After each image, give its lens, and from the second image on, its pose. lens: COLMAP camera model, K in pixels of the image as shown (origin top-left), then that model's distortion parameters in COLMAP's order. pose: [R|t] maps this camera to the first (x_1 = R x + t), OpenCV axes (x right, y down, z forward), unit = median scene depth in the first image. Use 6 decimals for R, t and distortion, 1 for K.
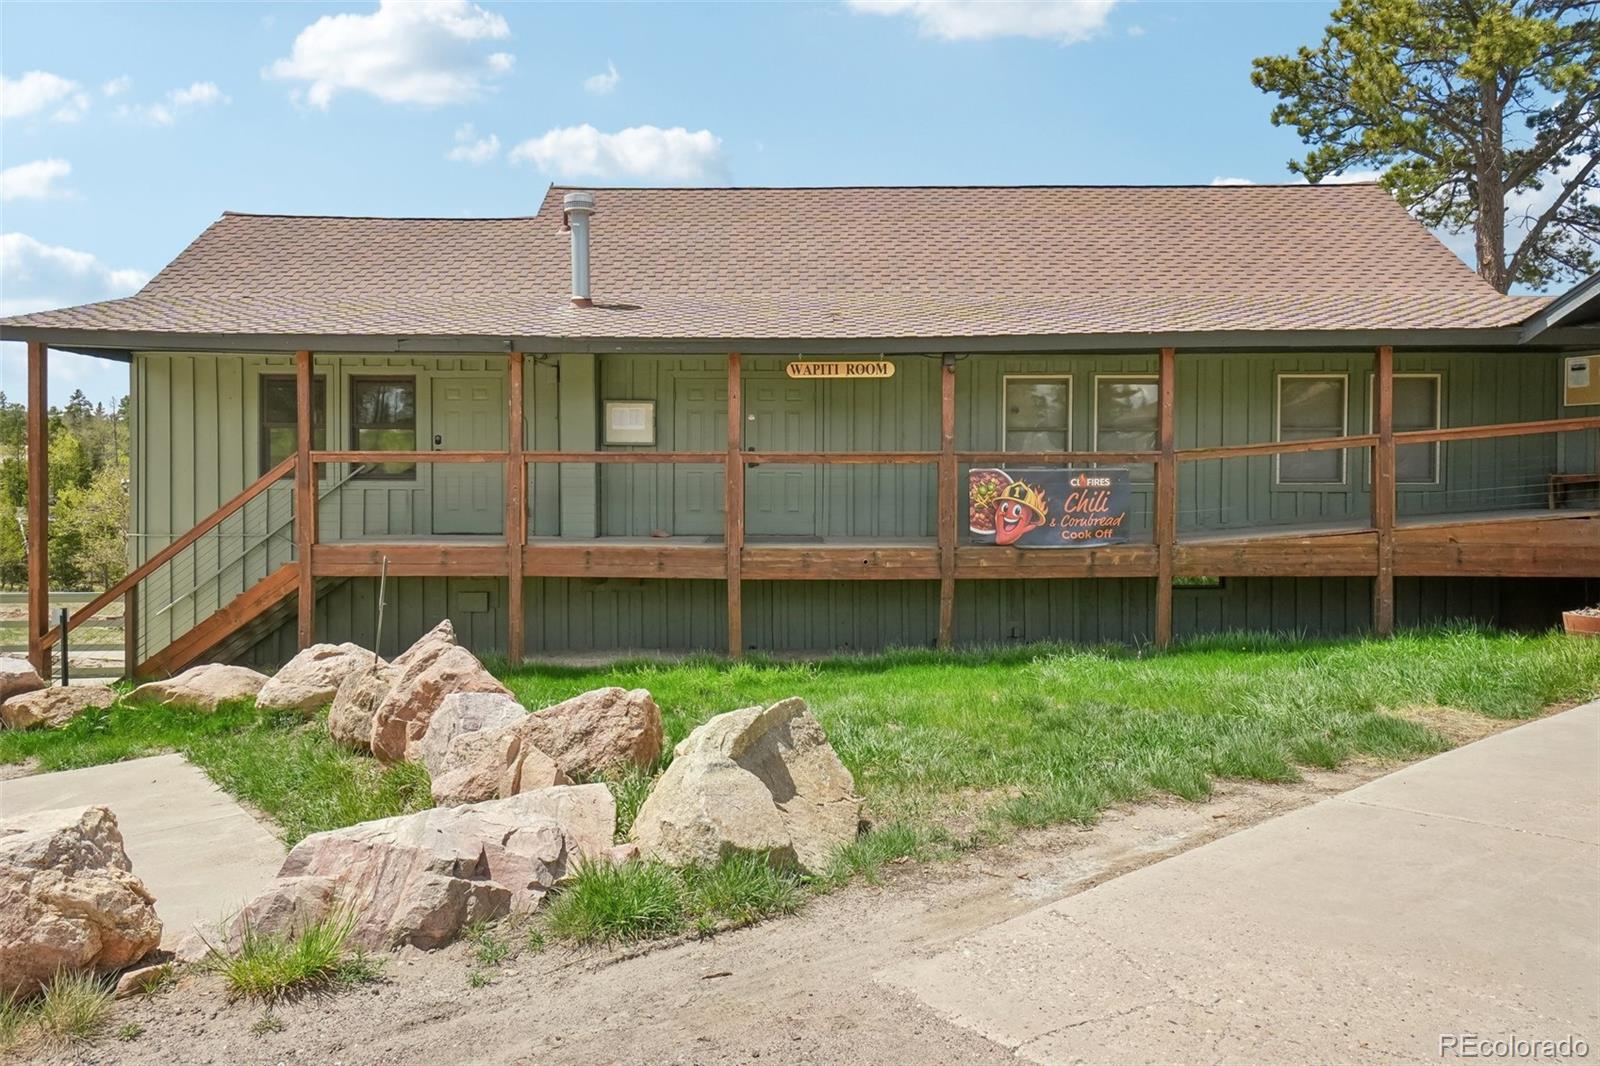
lens RADIAL K [[1030.2, 0, 799.8], [0, 1030.2, 495.9], [0, 0, 1]] dist [-0.008166, 0.019060]
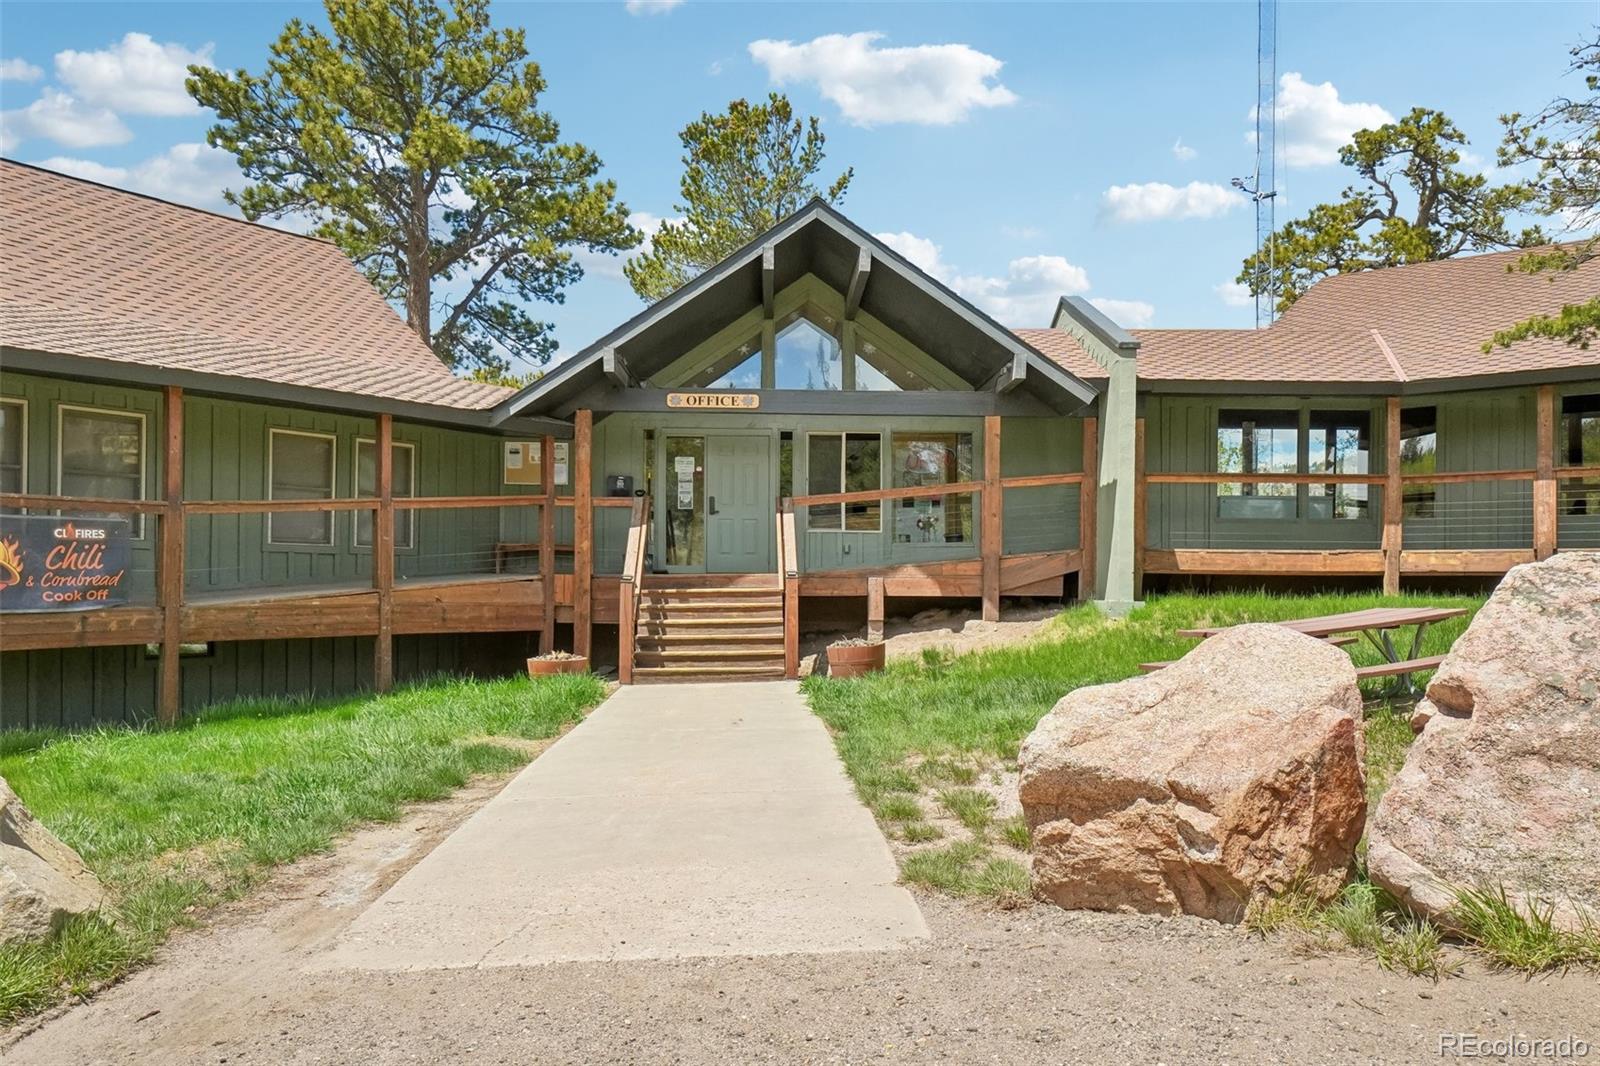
lens RADIAL K [[1194.3, 0, 800.0], [0, 1194.3, 533.0], [0, 0, 1]] dist [-0.001661, 0.002940]
pose [[0.579408, 0.039709, 0.814070, -0.144229], [-0.018713, 0.999197, -0.035420, 0.008205], [-0.814823, 0.005289, 0.579686, -0.034908]]
